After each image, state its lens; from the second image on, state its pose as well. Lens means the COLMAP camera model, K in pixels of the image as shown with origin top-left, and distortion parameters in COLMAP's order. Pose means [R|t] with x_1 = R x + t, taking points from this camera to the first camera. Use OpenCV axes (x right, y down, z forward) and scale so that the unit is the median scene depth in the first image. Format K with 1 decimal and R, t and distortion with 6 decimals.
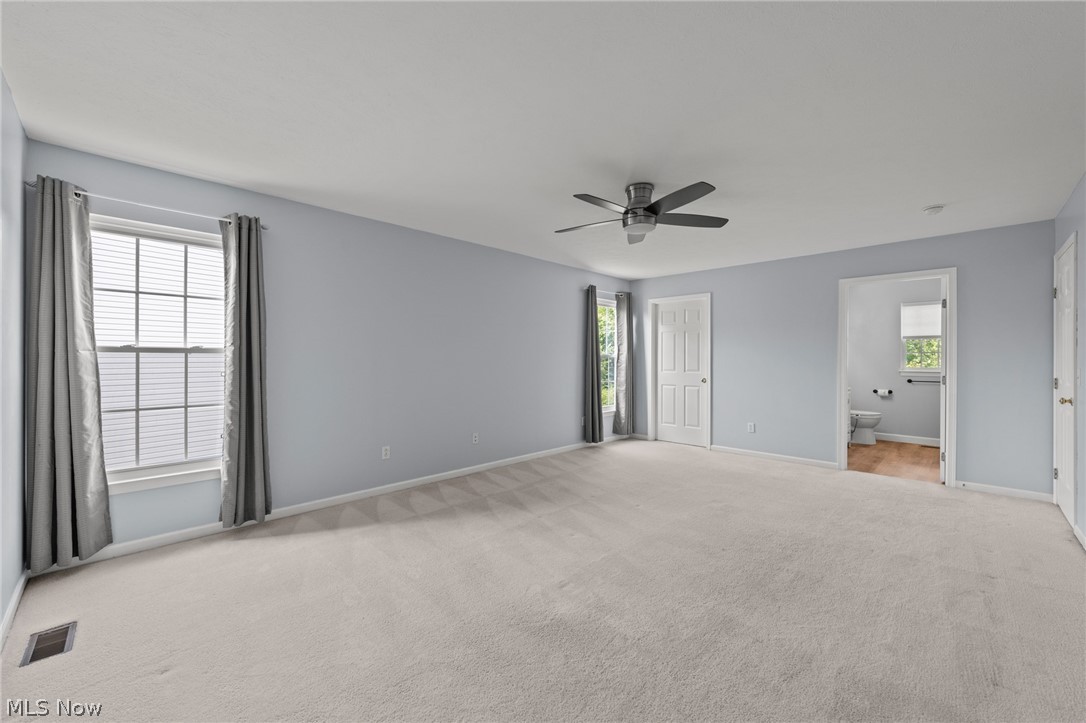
lens RADIAL K [[421.2, 0, 541.5], [0, 421.2, 360.4], [0, 0, 1]] dist [-0.002721, 0.000464]
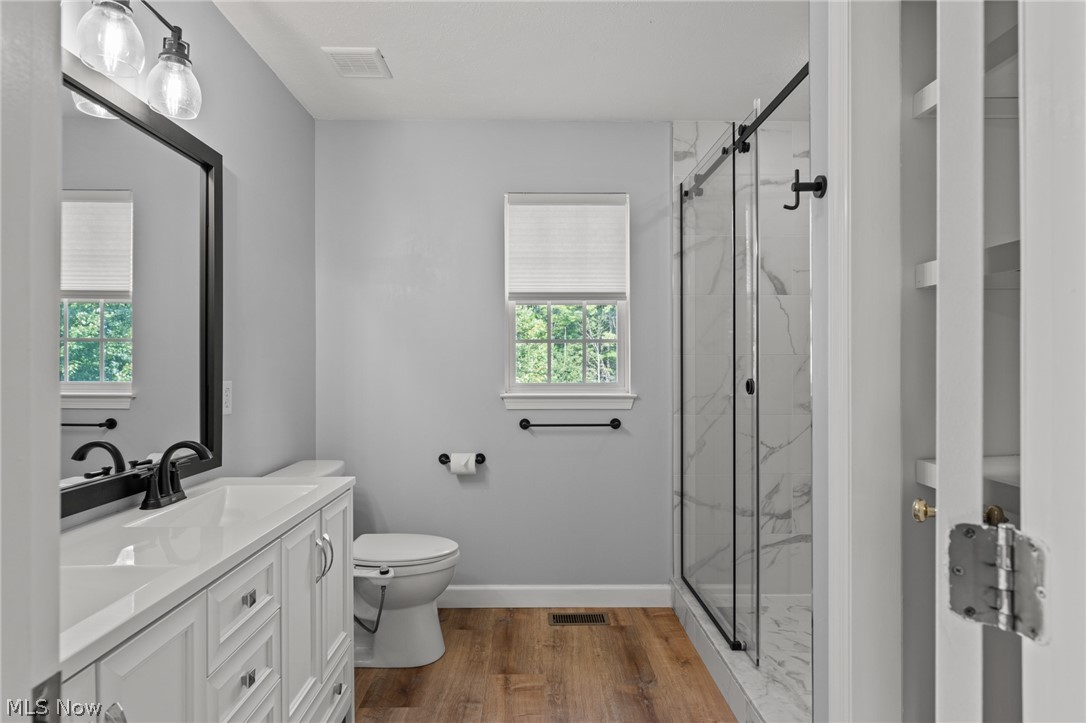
lens RADIAL K [[631.1, 0, 542.2], [0, 631.1, 361.8], [0, 0, 1]] dist [-0.000295, -0.000006]
pose [[0.699934, 0.000873, 0.714207, 0.511840], [0.000666, 0.999998, -0.001875, 0.000065], [-0.714207, 0.001788, 0.699932, 0.621283]]
